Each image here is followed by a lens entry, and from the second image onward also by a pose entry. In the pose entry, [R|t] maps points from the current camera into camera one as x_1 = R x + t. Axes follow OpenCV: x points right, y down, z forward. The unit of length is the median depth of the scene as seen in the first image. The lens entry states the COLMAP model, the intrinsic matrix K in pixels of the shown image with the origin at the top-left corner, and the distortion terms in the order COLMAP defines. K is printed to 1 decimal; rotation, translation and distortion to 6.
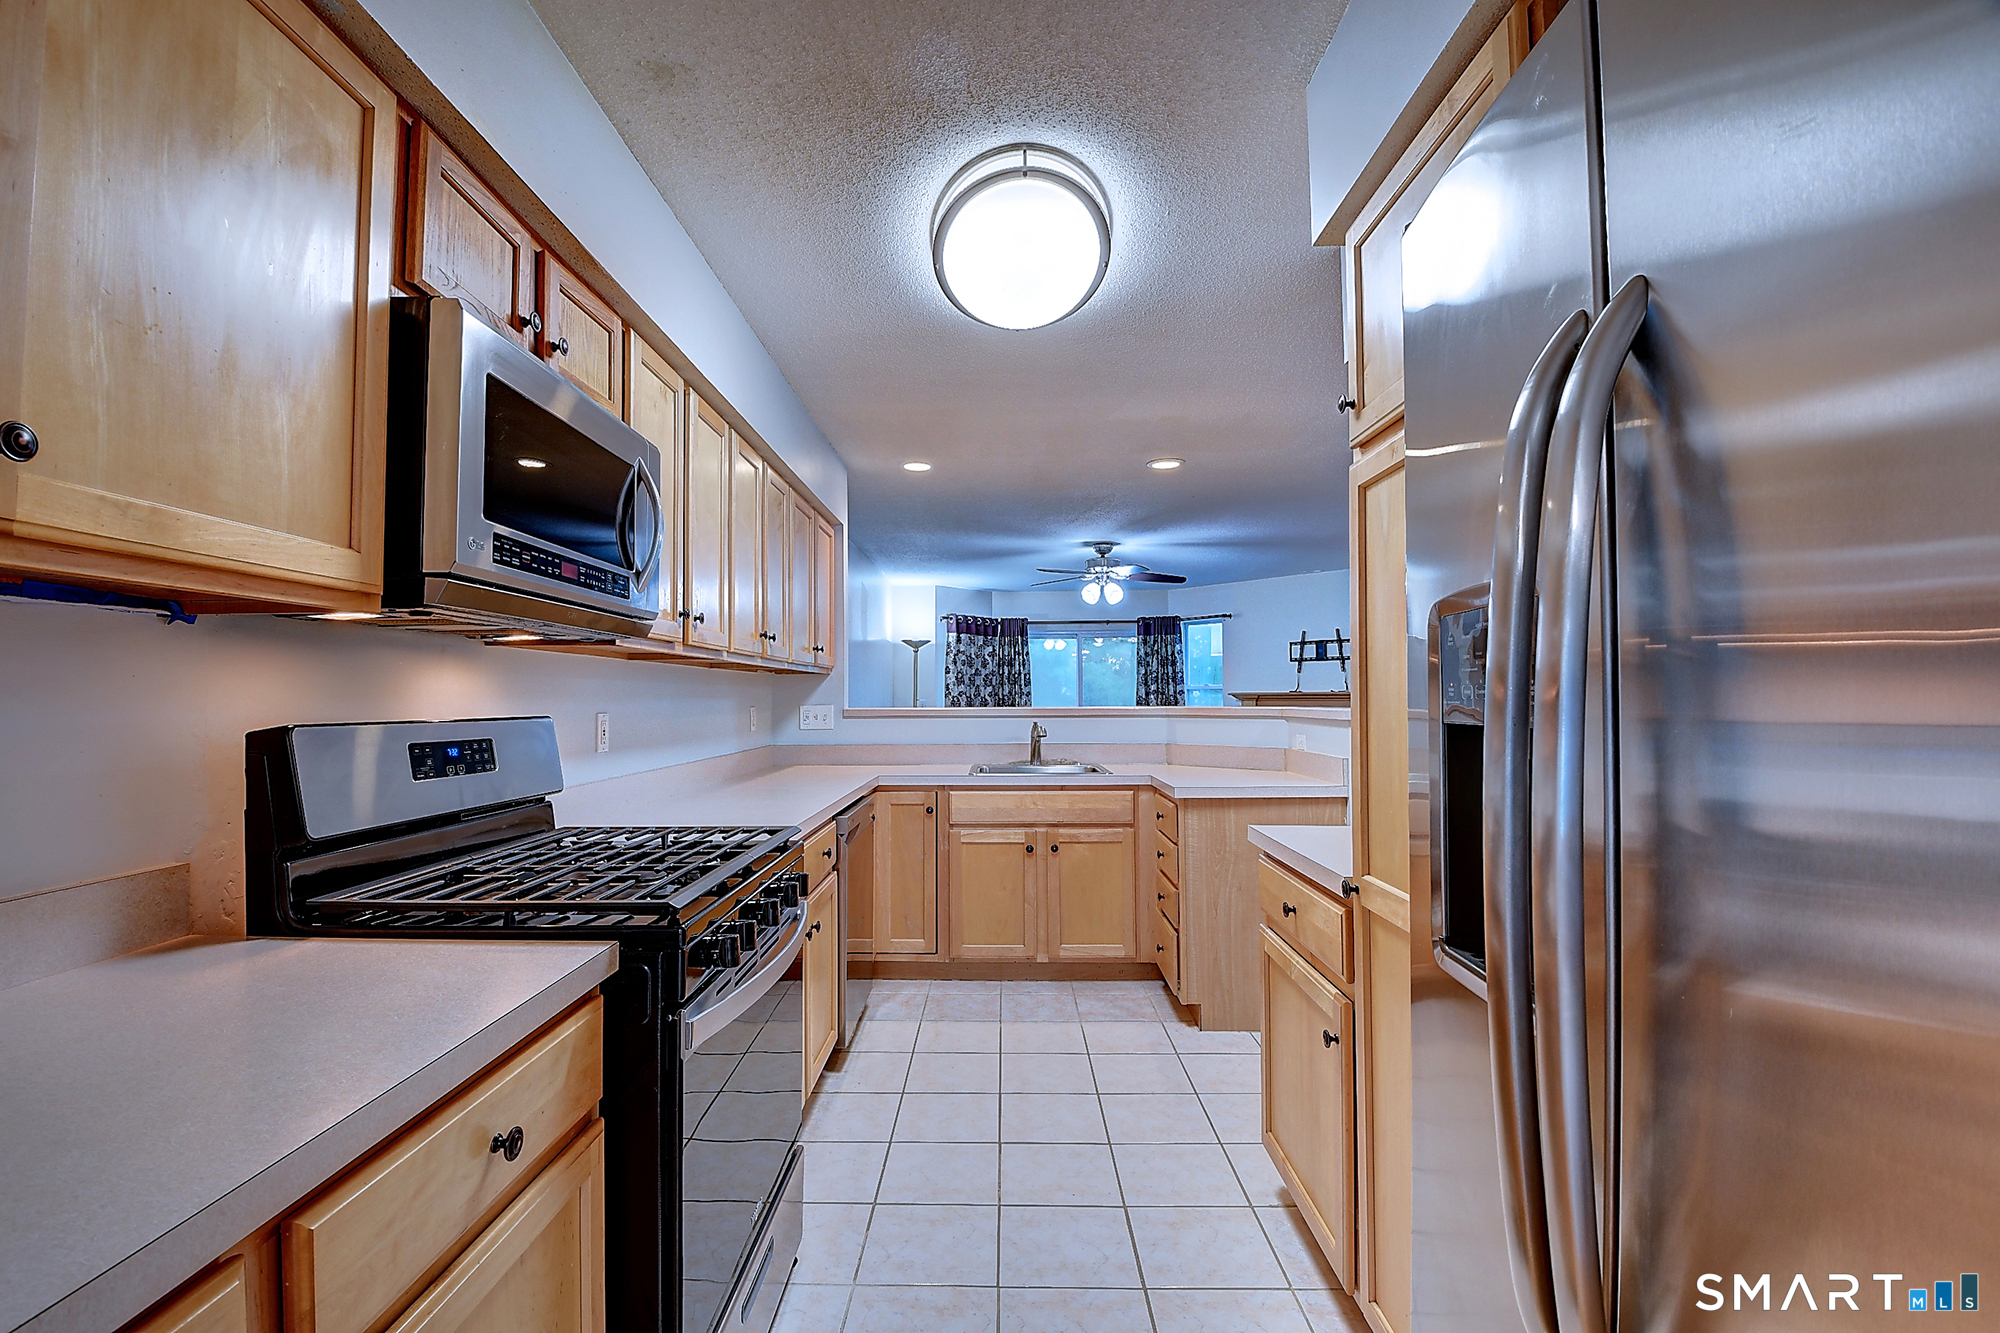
lens RADIAL K [[890.1, 0, 997.2], [0, 890.1, 672.6], [0, 0, 1]] dist [0.023763, -0.030463]
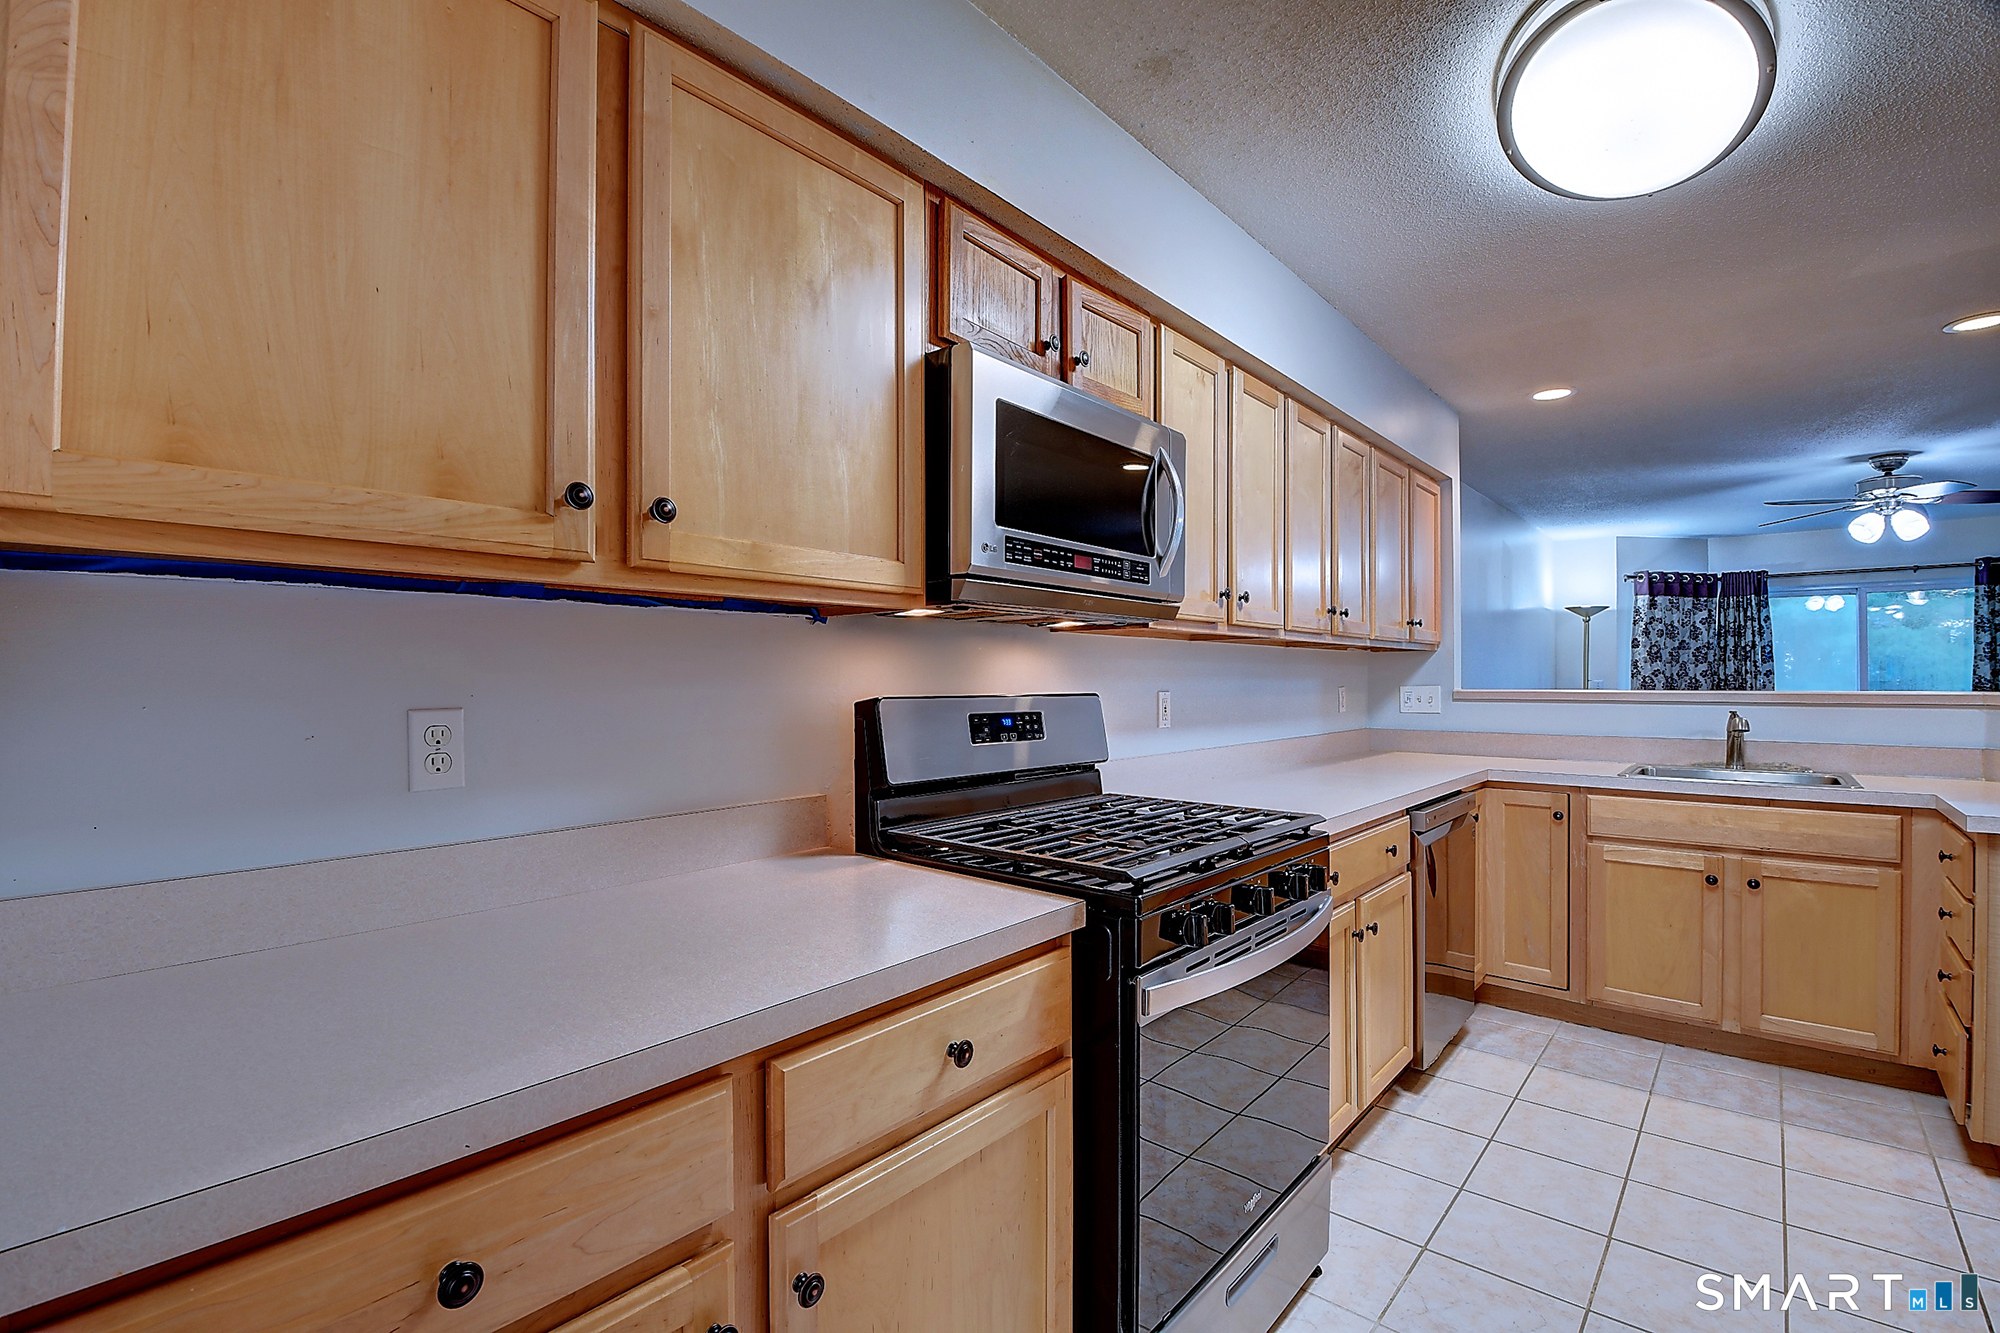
lens RADIAL K [[894.1, 0, 981.6], [0, 894.1, 676.4], [0, 0, 1]] dist [0.025678, -0.031045]
pose [[0.756087, 0.002105, -0.654468, 0.098507], [0.016076, 0.999633, 0.021786, 0.000624], [0.654274, -0.026993, 0.755776, 0.049694]]
